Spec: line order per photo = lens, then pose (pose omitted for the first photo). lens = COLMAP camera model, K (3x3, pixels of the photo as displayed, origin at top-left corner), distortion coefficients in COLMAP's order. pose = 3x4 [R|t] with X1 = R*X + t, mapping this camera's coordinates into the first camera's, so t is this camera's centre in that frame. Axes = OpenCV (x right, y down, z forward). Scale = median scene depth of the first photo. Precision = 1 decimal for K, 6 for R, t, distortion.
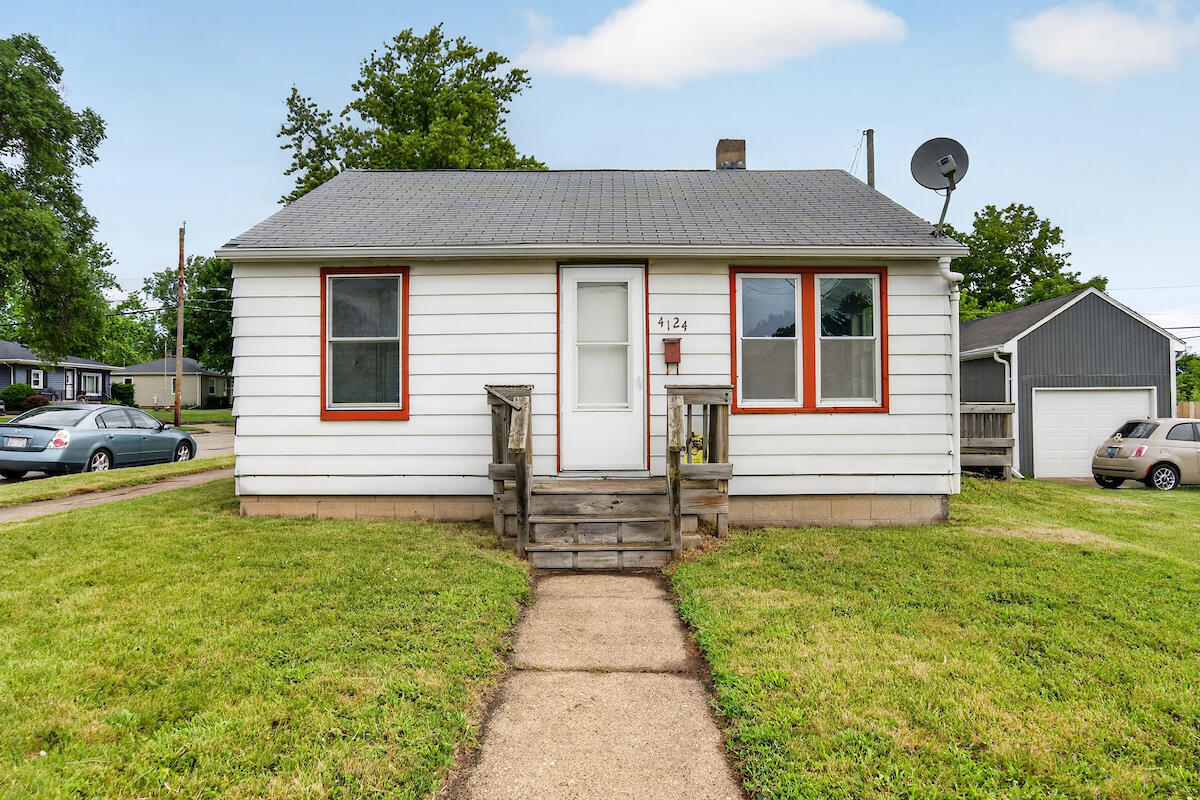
lens RADIAL K [[790.1, 0, 552.1], [0, 790.1, 401.5], [0, 0, 1]] dist [-0.009873, -0.000047]
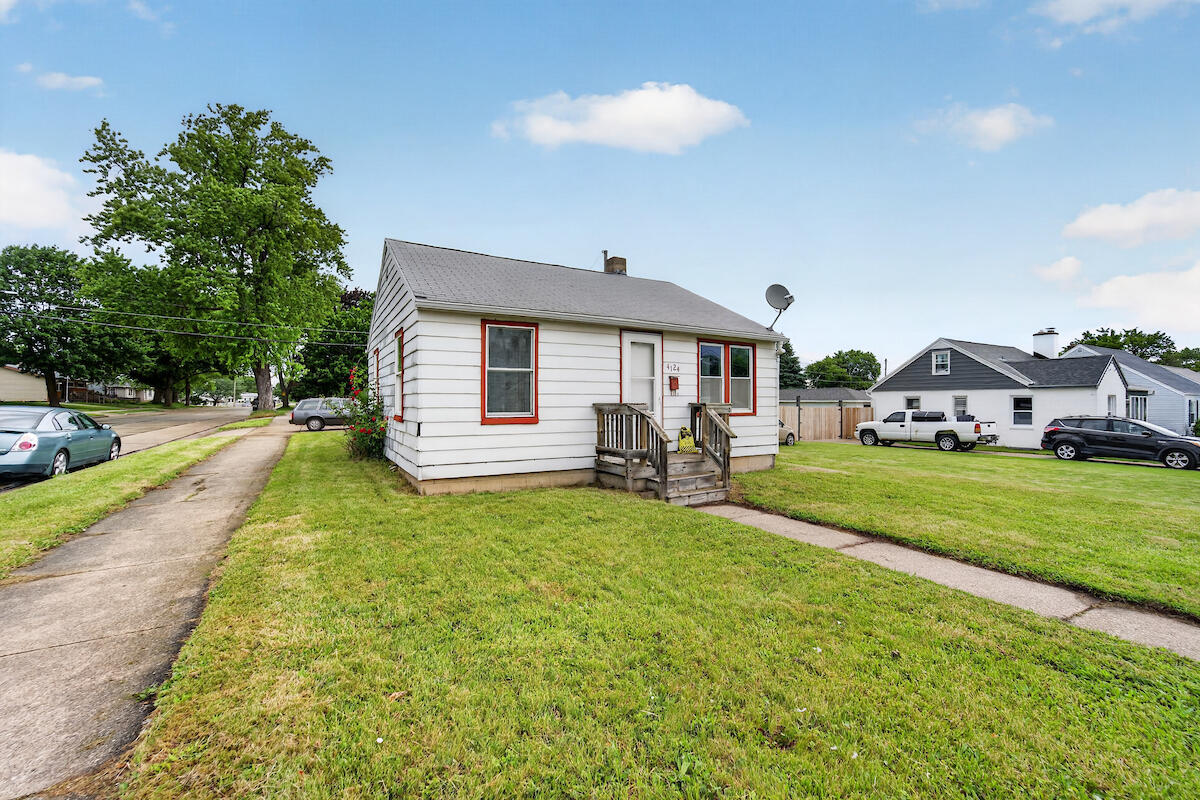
lens RADIAL K [[497.4, 0, 597.9], [0, 497.4, 411.5], [0, 0, 1]] dist [-0.008433, 0.000024]
pose [[0.853171, -0.005834, 0.521599, -0.586934], [-0.007960, 0.999675, 0.024201, -0.024096], [-0.521571, -0.024799, 0.852847, 0.109959]]
